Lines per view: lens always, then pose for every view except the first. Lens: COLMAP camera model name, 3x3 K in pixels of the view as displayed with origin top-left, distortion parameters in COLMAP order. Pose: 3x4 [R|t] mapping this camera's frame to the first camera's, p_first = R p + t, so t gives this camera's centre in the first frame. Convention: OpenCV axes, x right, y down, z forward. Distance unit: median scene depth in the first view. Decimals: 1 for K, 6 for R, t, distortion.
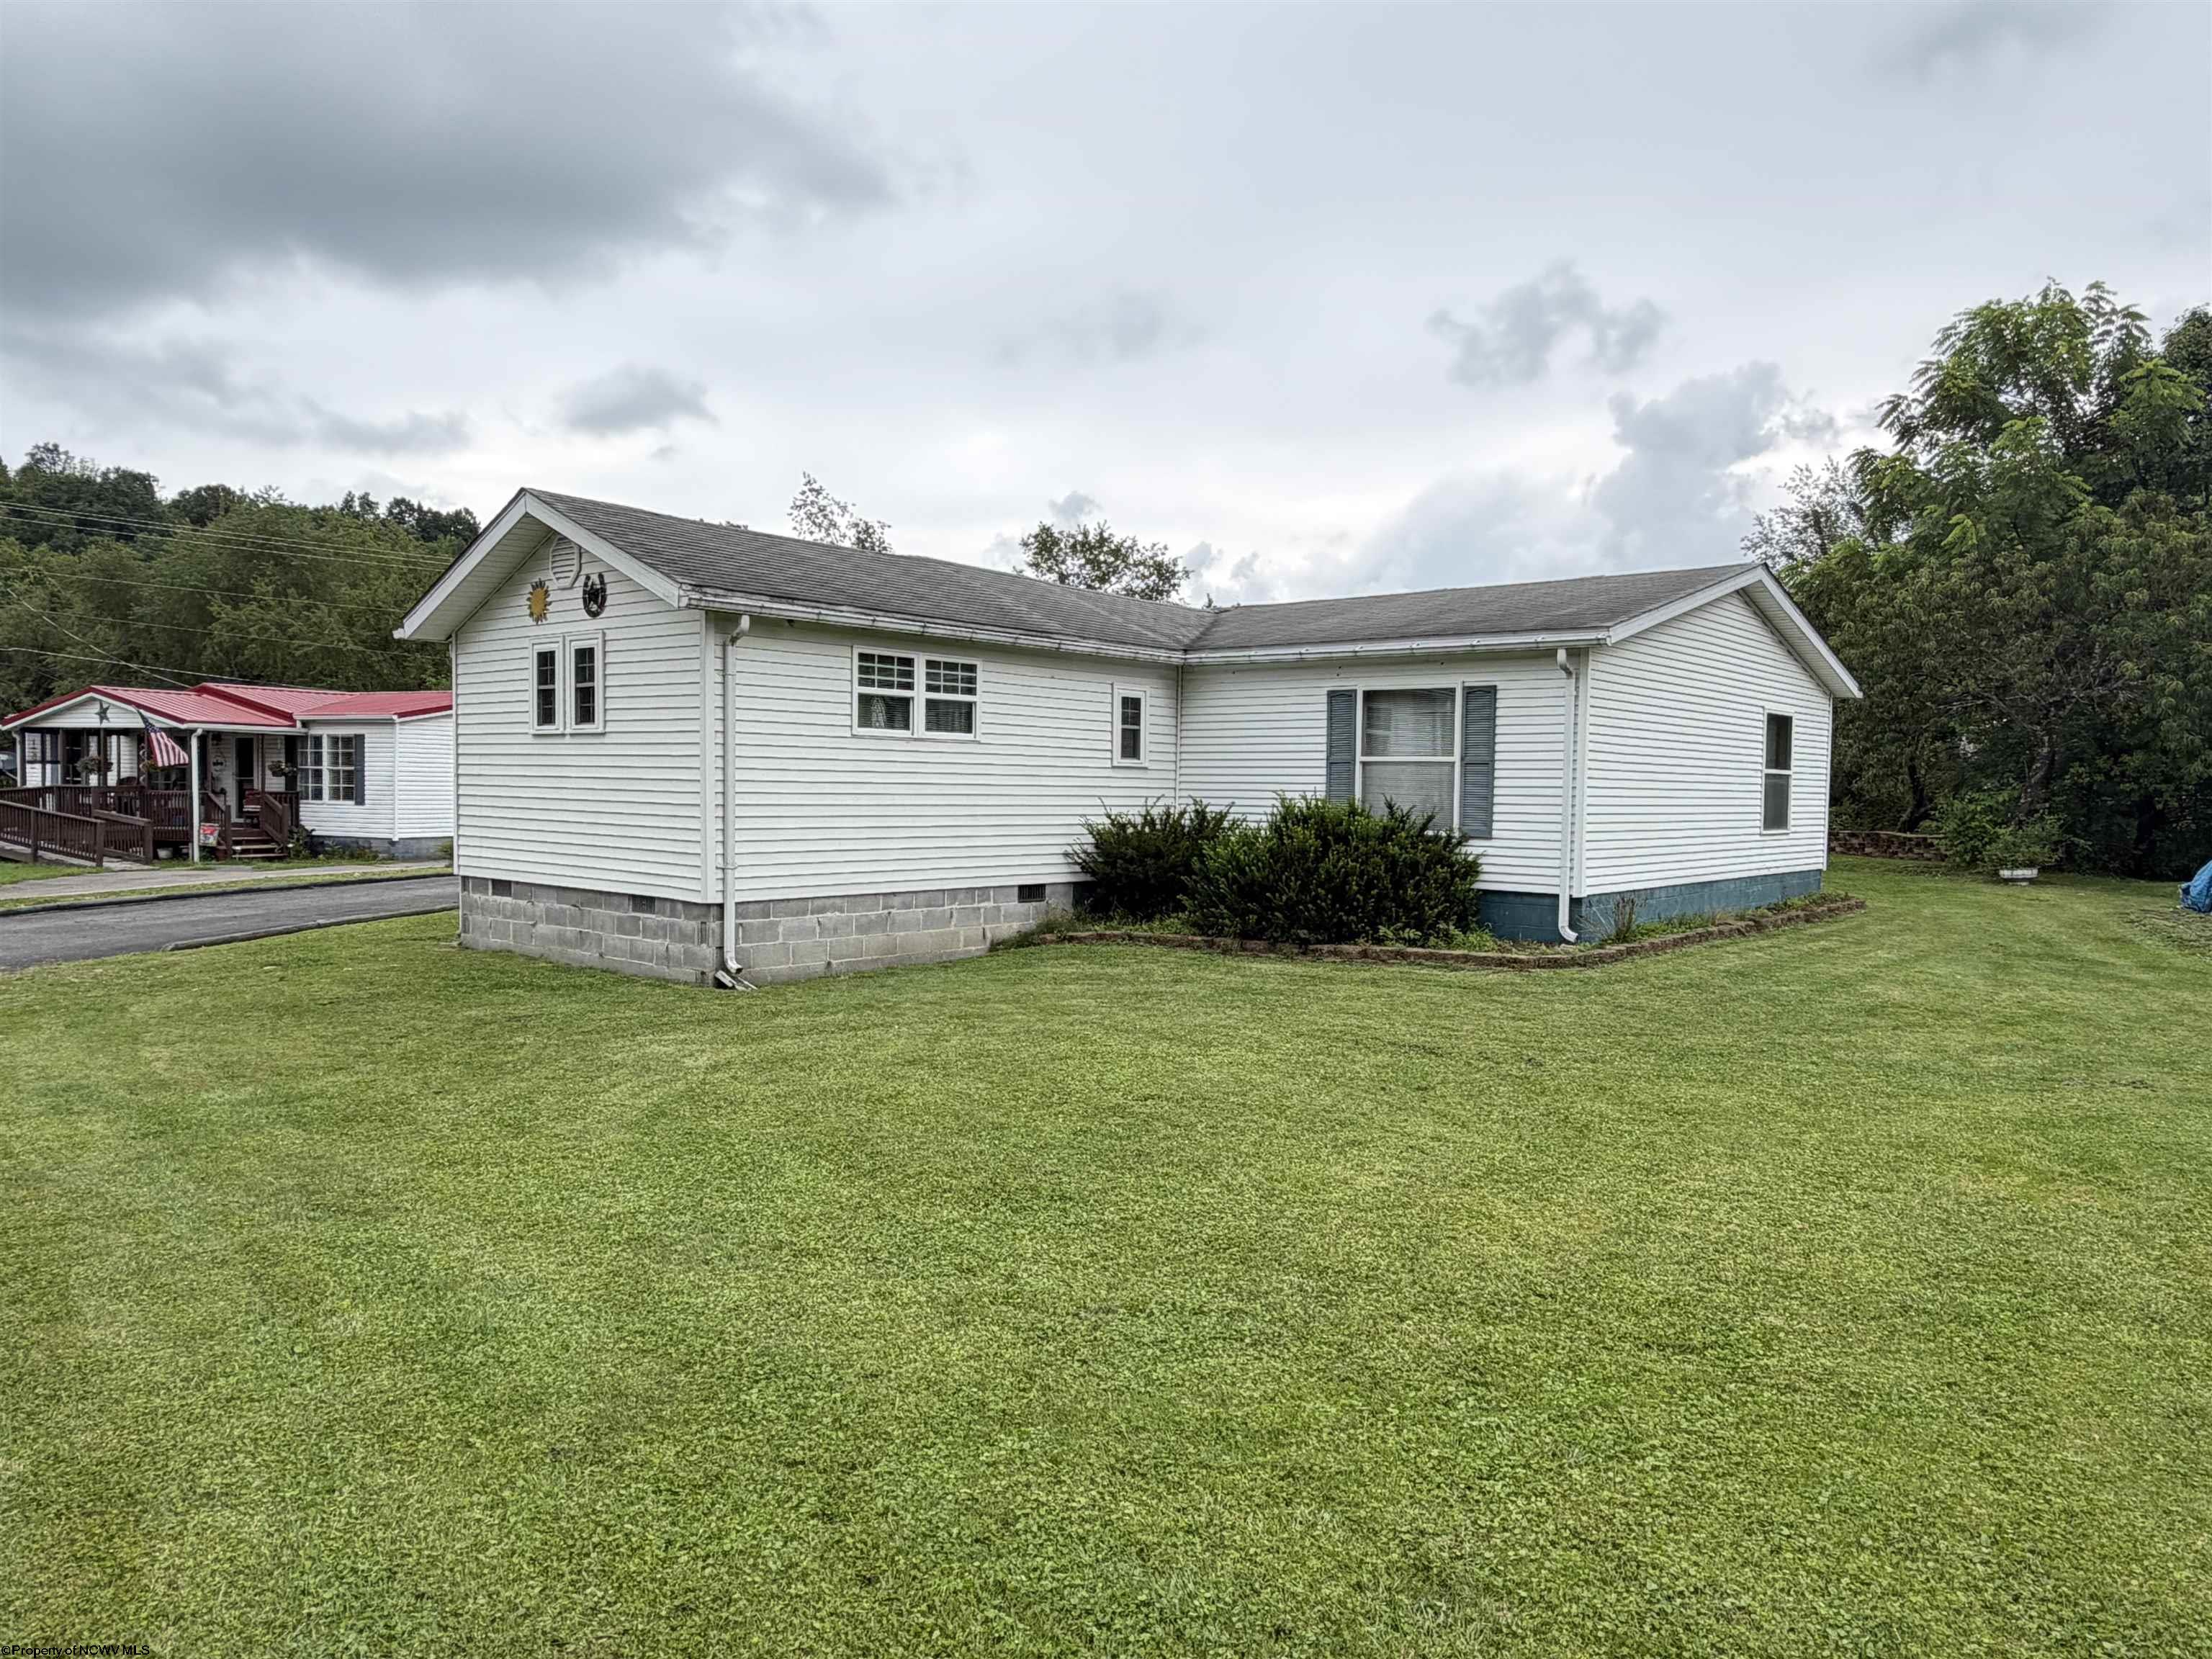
lens RADIAL K [[1482.4, 0, 1143.8], [0, 1482.4, 820.0], [0, 0, 1]] dist [0.001628, 0.000928]
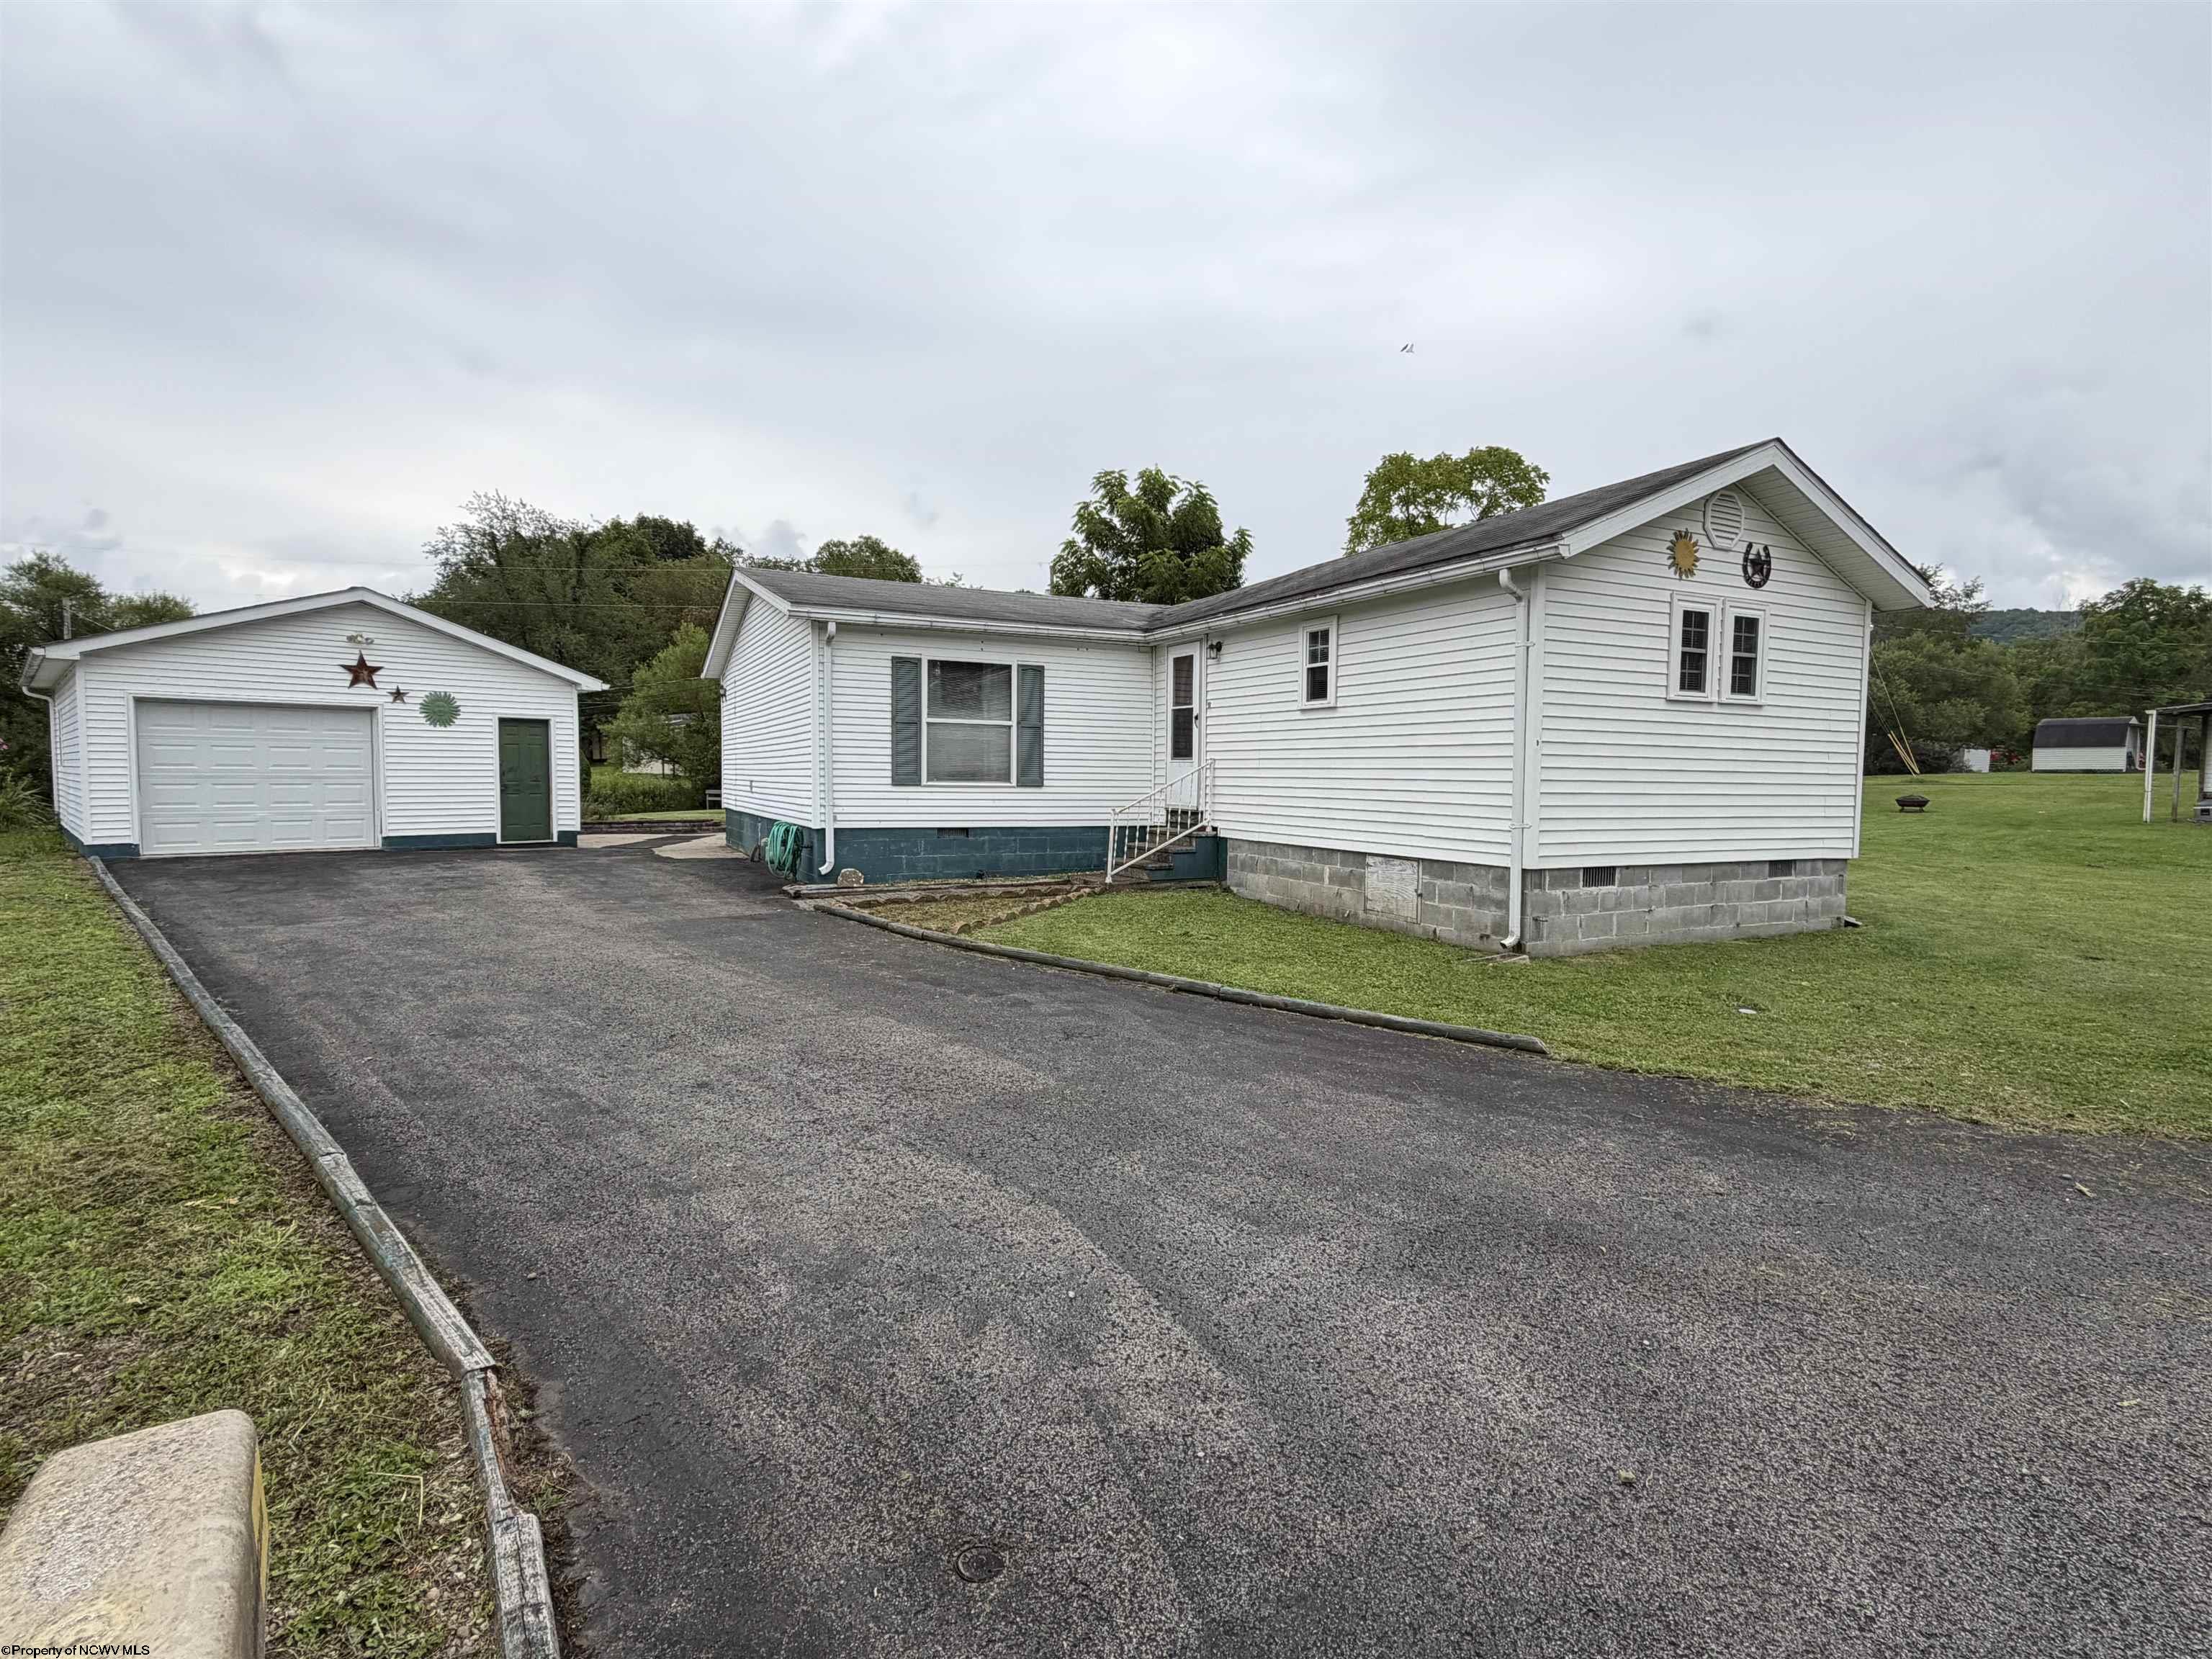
lens RADIAL K [[1096.6, 0, 1106.0], [0, 1096.6, 829.5], [0, 0, 1]] dist [-0.000123, 0.000505]
pose [[0.409034, -0.059170, 0.910599, -1.206946], [0.019378, 0.998234, 0.056160, -0.024138], [-0.912313, -0.005325, 0.409458, 1.075967]]
